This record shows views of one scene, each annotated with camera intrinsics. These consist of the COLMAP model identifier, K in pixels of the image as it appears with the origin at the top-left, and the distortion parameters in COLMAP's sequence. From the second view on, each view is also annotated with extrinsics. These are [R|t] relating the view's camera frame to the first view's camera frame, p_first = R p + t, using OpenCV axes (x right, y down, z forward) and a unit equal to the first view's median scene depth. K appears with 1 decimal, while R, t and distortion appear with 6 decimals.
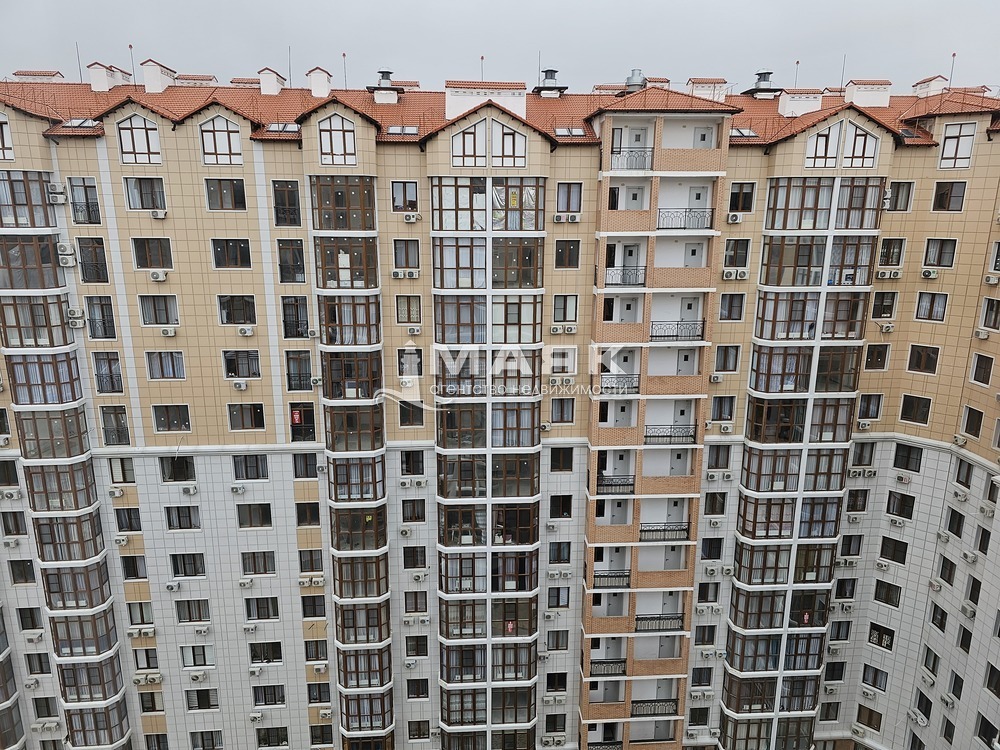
lens RADIAL K [[659.1, 0, 501.9], [0, 659.1, 360.1], [0, 0, 1]] dist [0.074398, -0.065154]
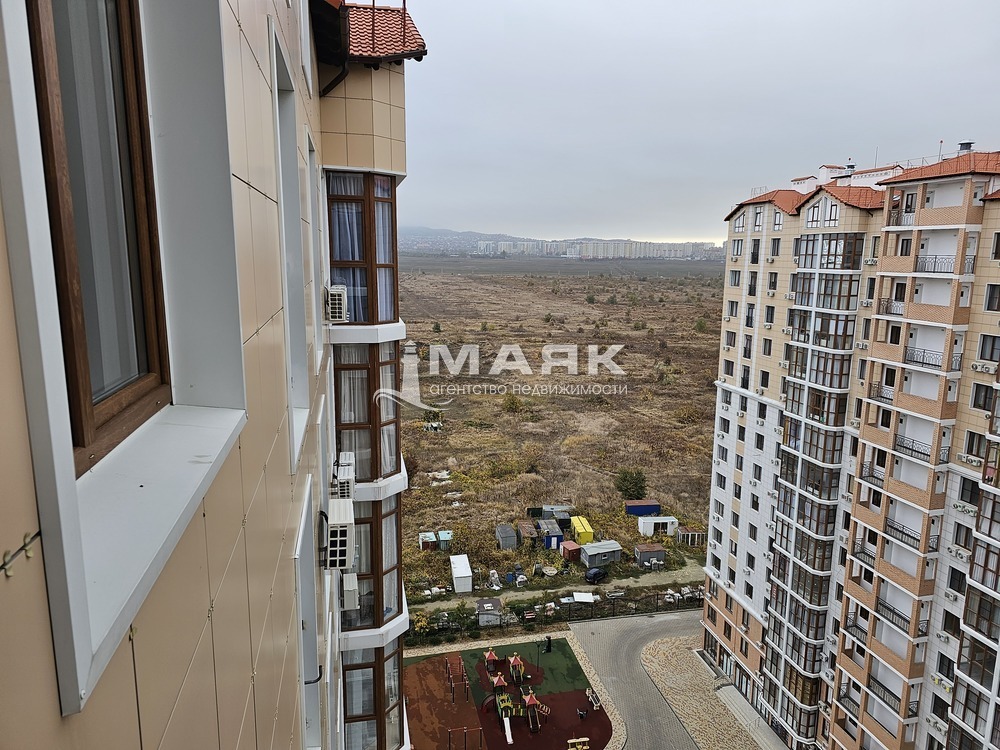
lens RADIAL K [[659.1, 0, 501.9], [0, 659.1, 360.1], [0, 0, 1]] dist [0.074398, -0.065154]
pose [[0.156254, 0.159442, -0.974763, 1.268626], [-0.230678, 0.965484, 0.120947, -0.012328], [0.960402, 0.205958, 0.187641, 0.060889]]
